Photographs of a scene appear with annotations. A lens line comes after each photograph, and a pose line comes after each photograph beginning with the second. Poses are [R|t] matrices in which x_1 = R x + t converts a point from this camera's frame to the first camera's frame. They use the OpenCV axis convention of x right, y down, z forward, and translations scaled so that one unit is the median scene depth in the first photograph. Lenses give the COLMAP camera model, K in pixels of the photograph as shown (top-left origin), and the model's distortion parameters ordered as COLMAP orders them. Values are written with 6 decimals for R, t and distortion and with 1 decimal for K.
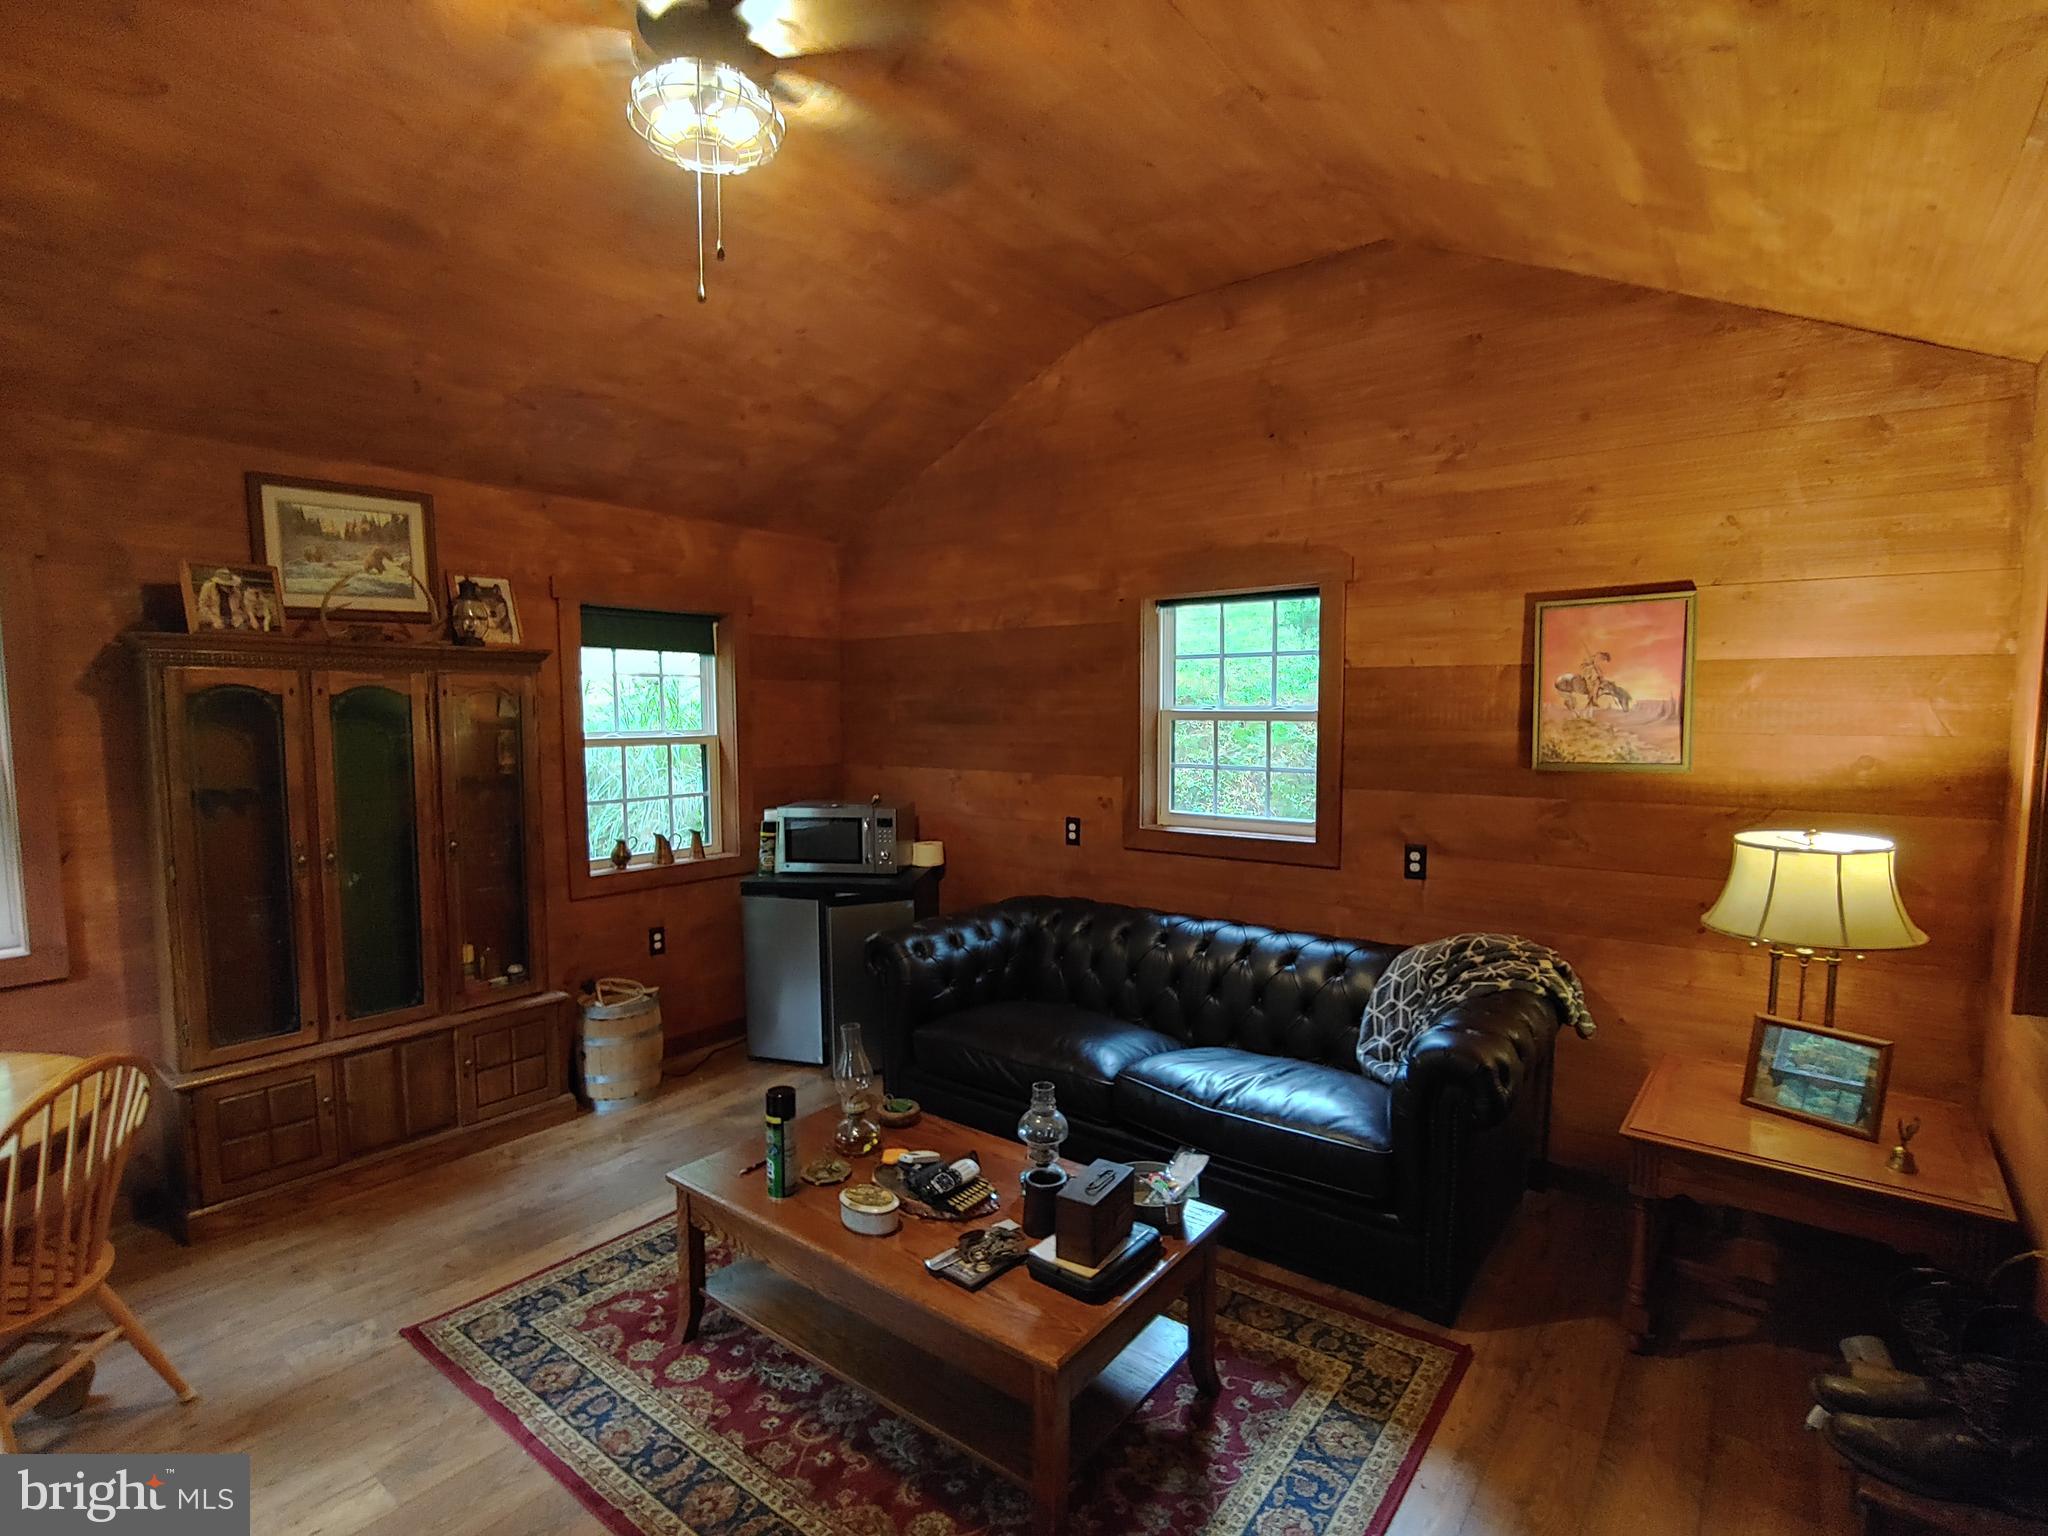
lens RADIAL K [[991.8, 0, 1031.1], [0, 991.8, 787.2], [0, 0, 1]] dist [-0.020316, -0.001008]
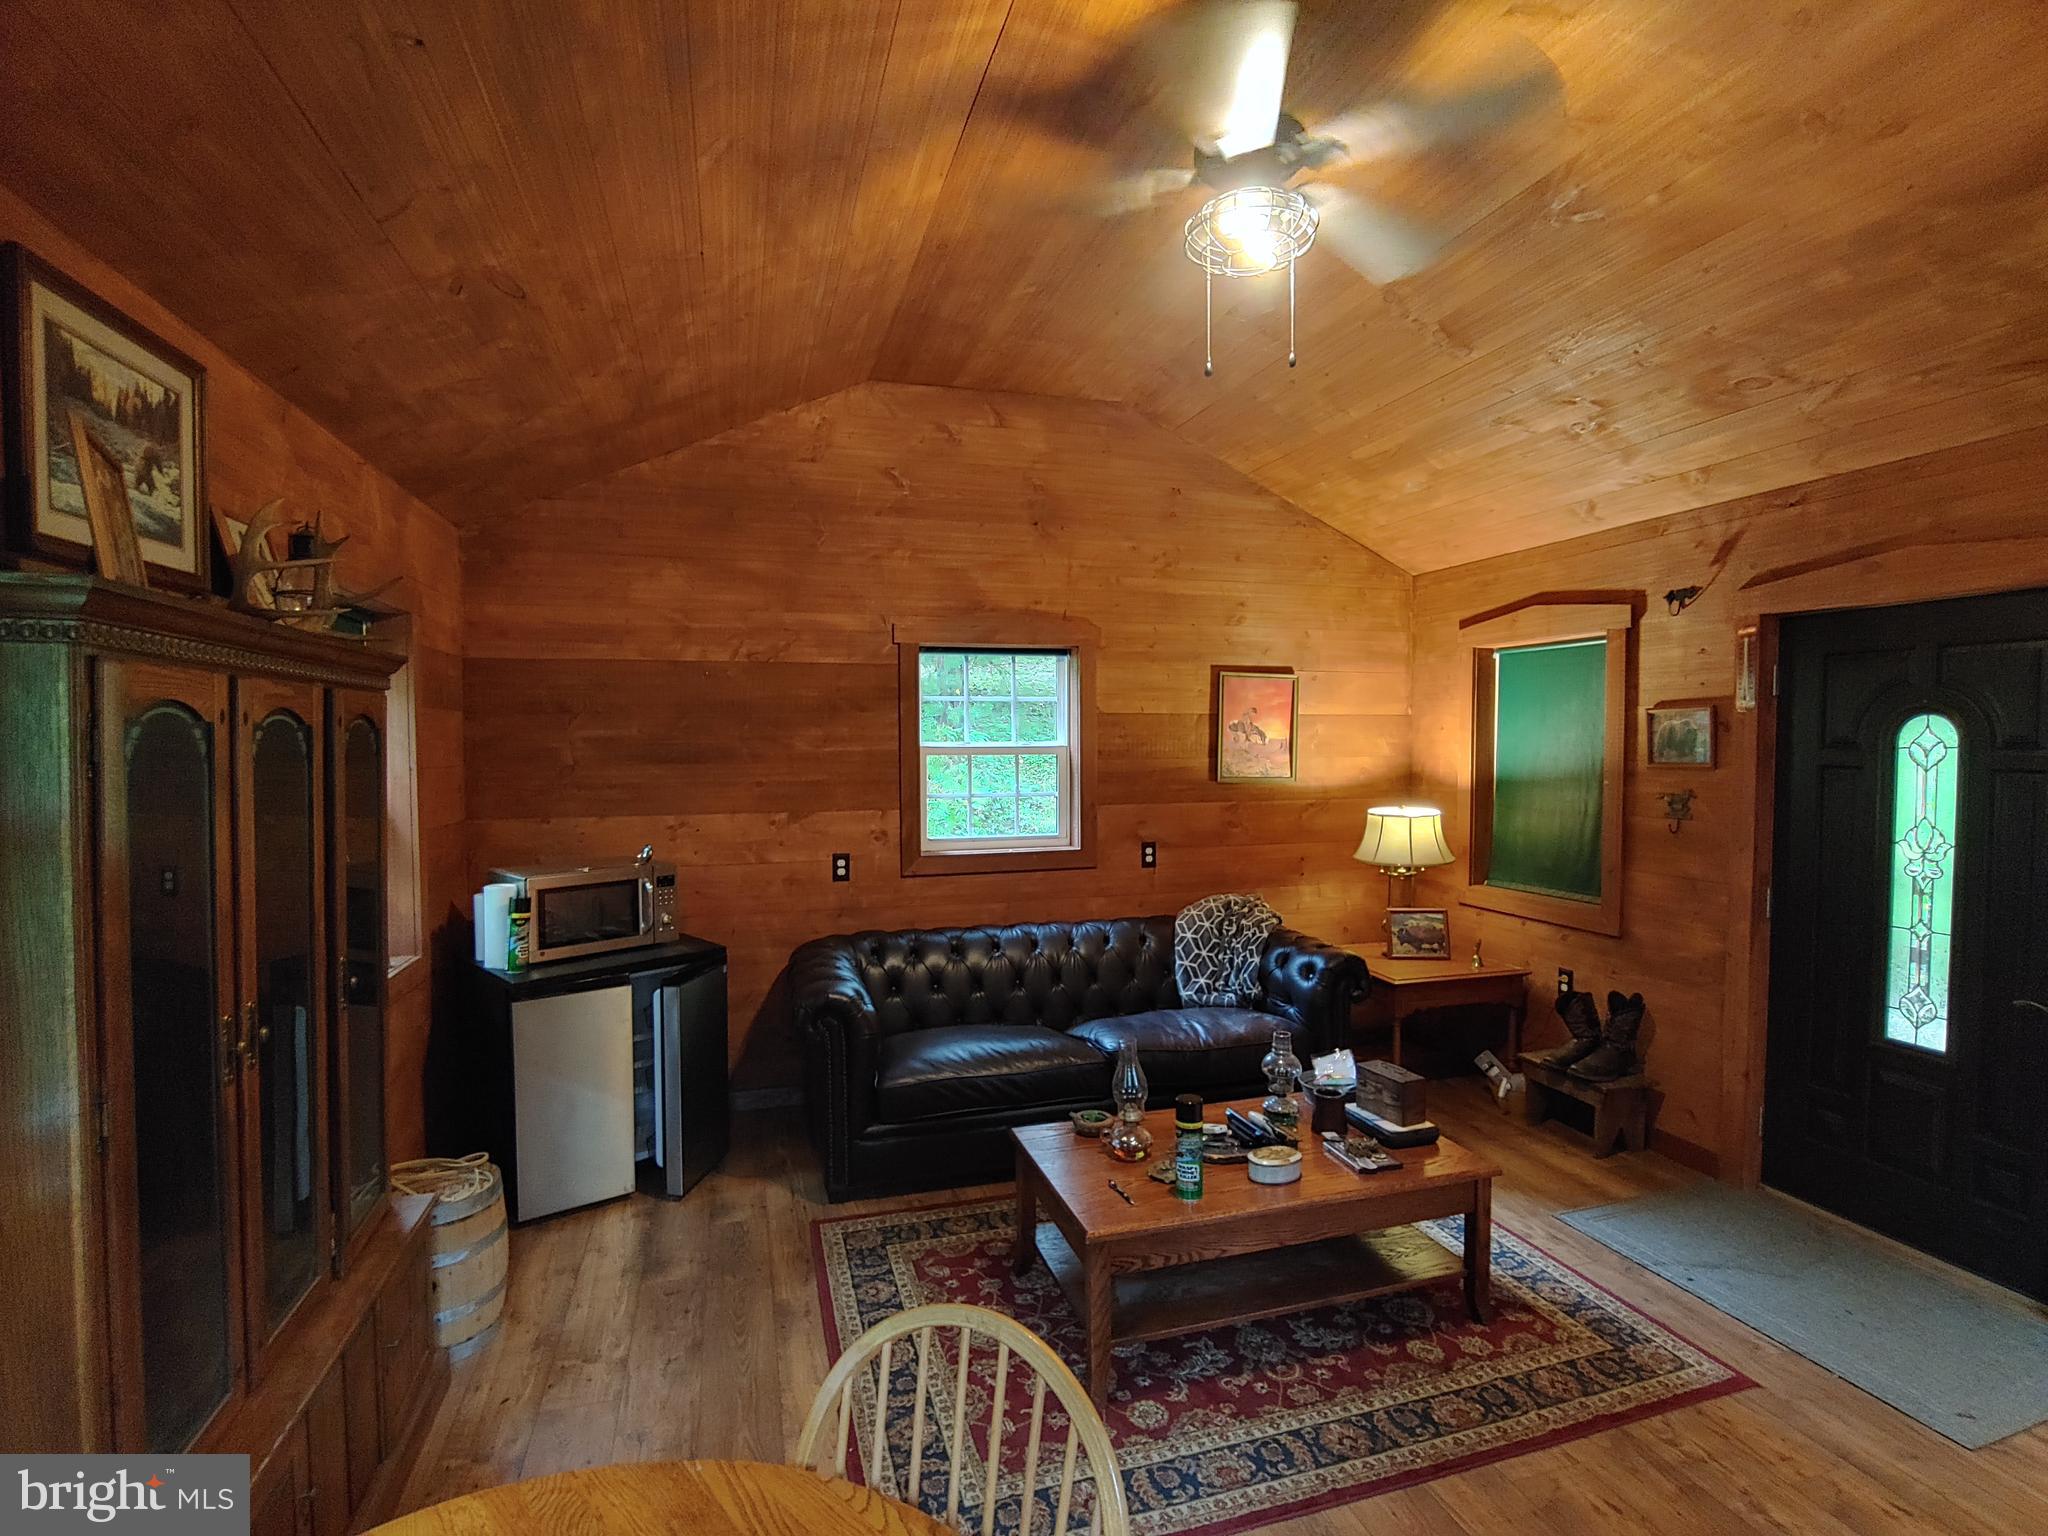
lens RADIAL K [[991.8, 0, 1006.0], [0, 991.8, 771.1], [0, 0, 1]] dist [-0.020316, -0.001008]
pose [[0.588967, -0.025956, 0.807740, -0.888659], [0.068676, 0.997476, -0.018022, -0.031331], [-0.805234, 0.066087, 0.589263, 0.361308]]
